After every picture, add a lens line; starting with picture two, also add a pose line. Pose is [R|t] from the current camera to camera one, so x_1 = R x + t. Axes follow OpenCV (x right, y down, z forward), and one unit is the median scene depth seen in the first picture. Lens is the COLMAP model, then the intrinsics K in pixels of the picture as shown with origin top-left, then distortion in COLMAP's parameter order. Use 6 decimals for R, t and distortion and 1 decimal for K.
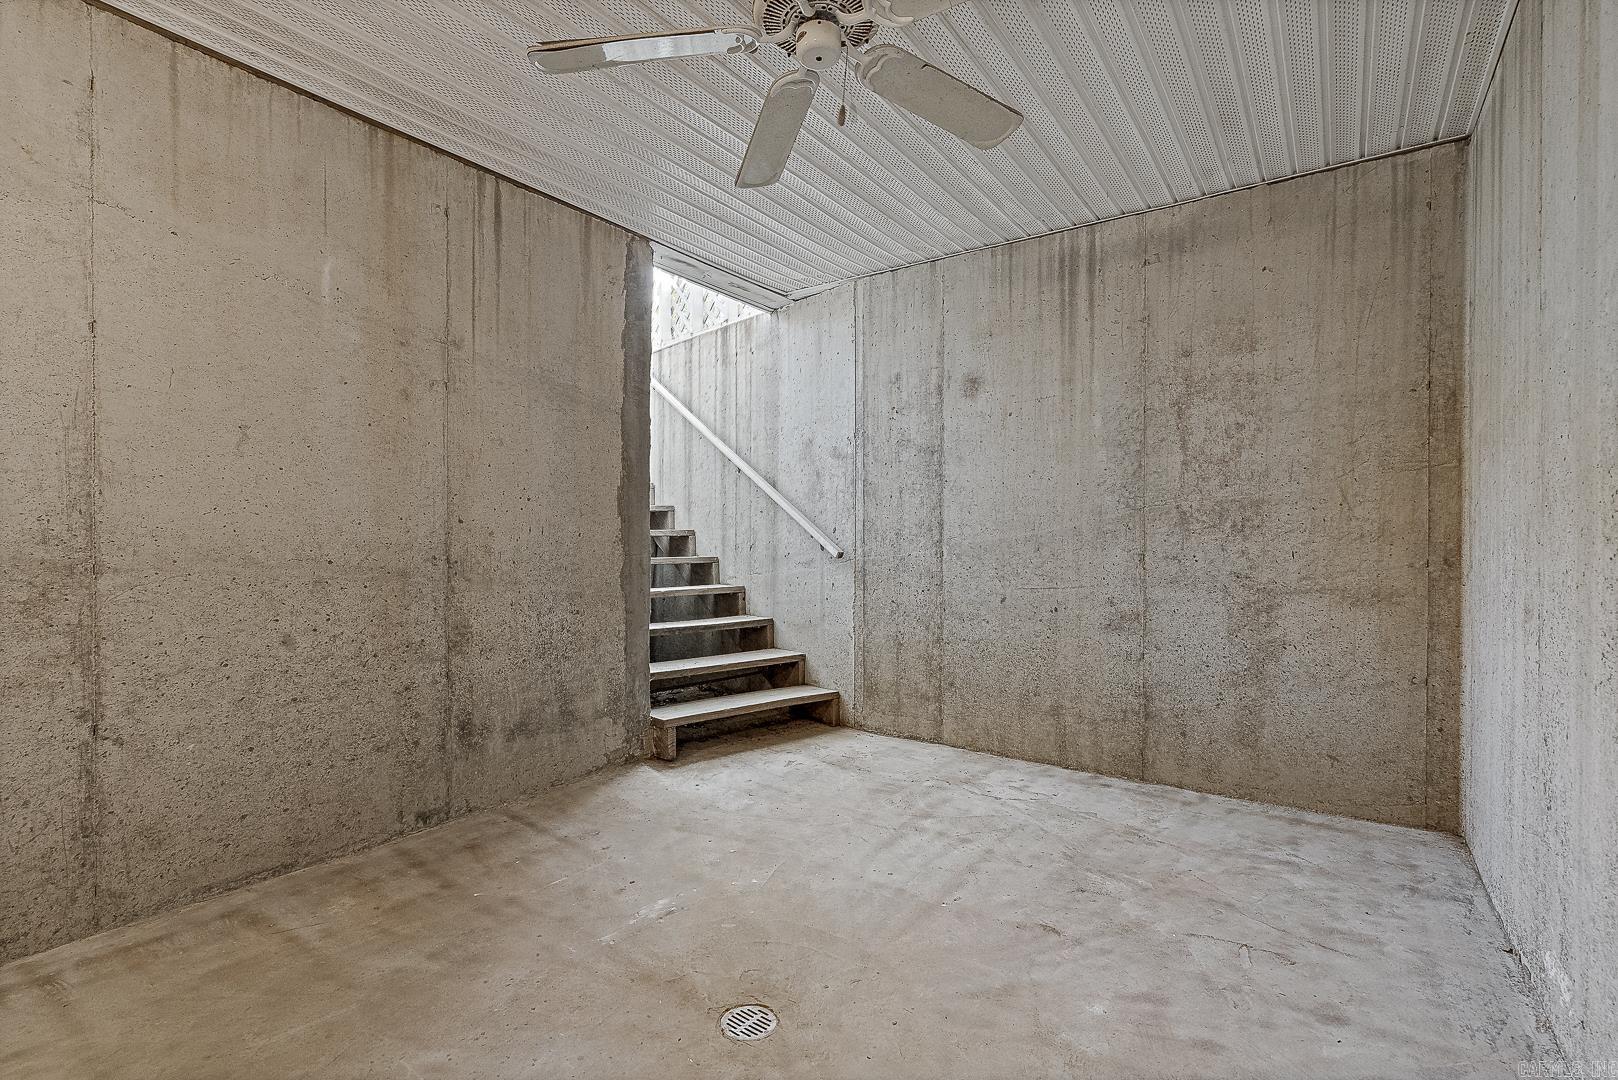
lens RADIAL K [[736.1, 0, 810.6], [0, 736.1, 542.5], [0, 0, 1]] dist [-0.002443, 0.001761]
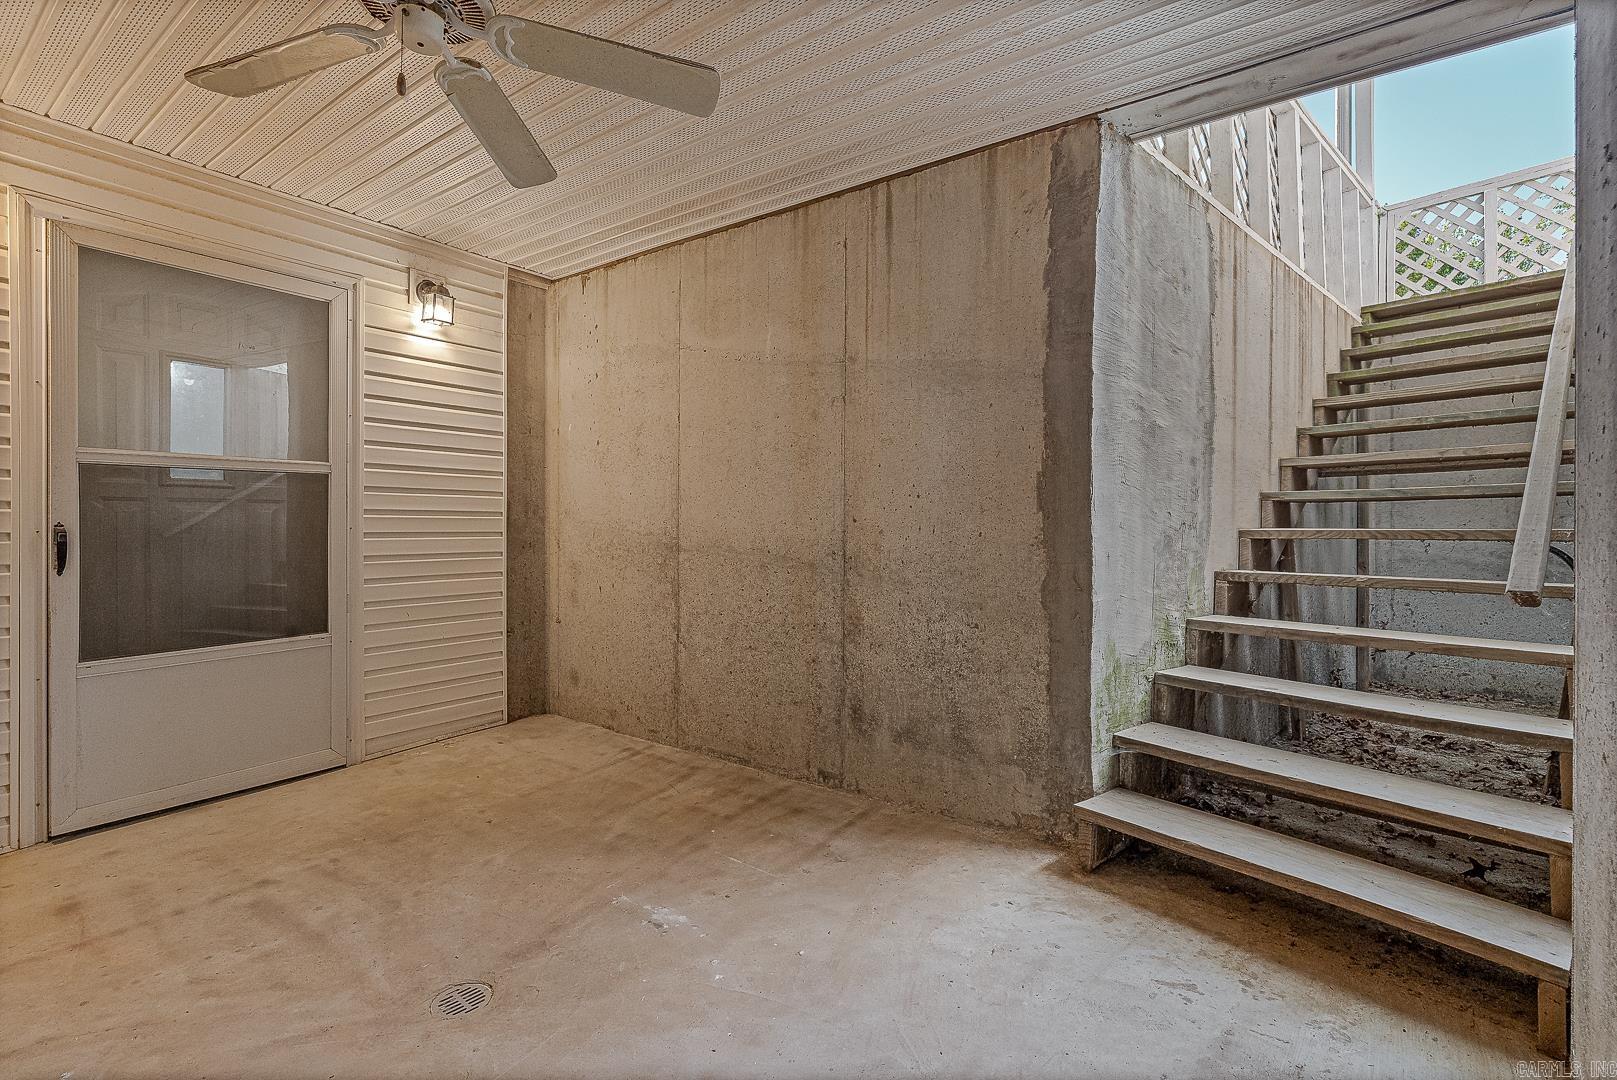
lens RADIAL K [[735.7, 0, 811.8], [0, 735.7, 524.1], [0, 0, 1]] dist [-0.002443, 0.001761]
pose [[0.003698, 0.002367, -0.999990, 0.614048], [-0.014802, 0.999888, 0.002312, -0.025177], [0.999884, 0.014793, 0.003732, 0.938064]]
